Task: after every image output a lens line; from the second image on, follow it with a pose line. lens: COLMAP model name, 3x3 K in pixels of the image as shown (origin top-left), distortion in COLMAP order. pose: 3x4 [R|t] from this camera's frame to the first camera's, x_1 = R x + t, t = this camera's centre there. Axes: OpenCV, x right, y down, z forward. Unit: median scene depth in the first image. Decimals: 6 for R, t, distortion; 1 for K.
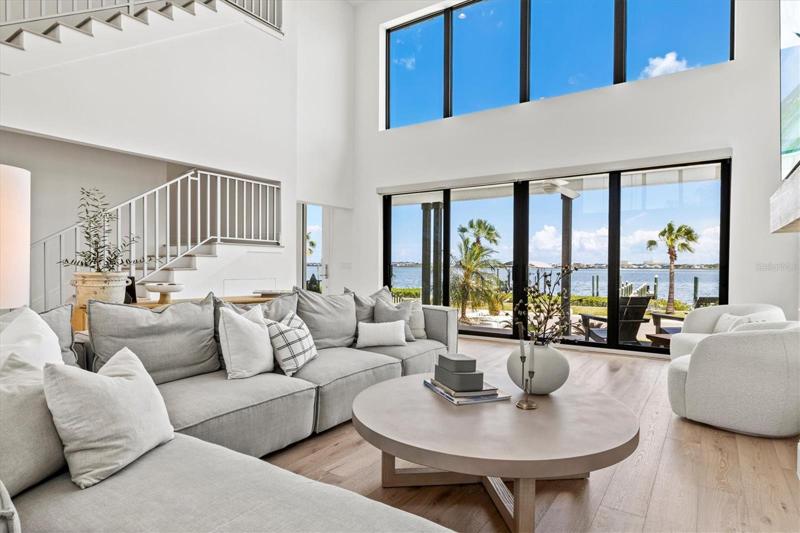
lens RADIAL K [[444.9, 0, 404.7], [0, 444.9, 271.0], [0, 0, 1]] dist [0.004576, 0.000127]
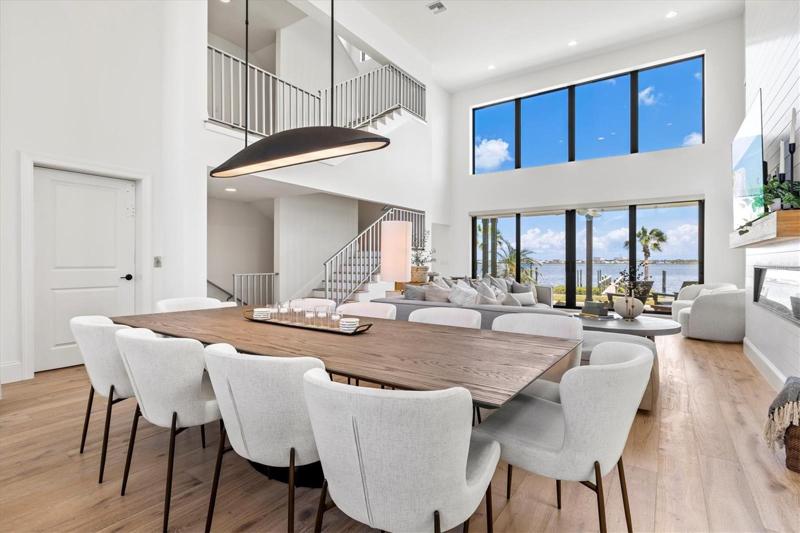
lens RADIAL K [[385.8, 0, 402.4], [0, 385.8, 262.2], [0, 0, 1]] dist [0.010823, -0.001790]
pose [[0.999964, -0.002577, -0.008136, -0.328920], [0.002485, 0.999932, -0.011356, 0.001972], [0.008164, 0.011335, 0.999902, -0.392552]]
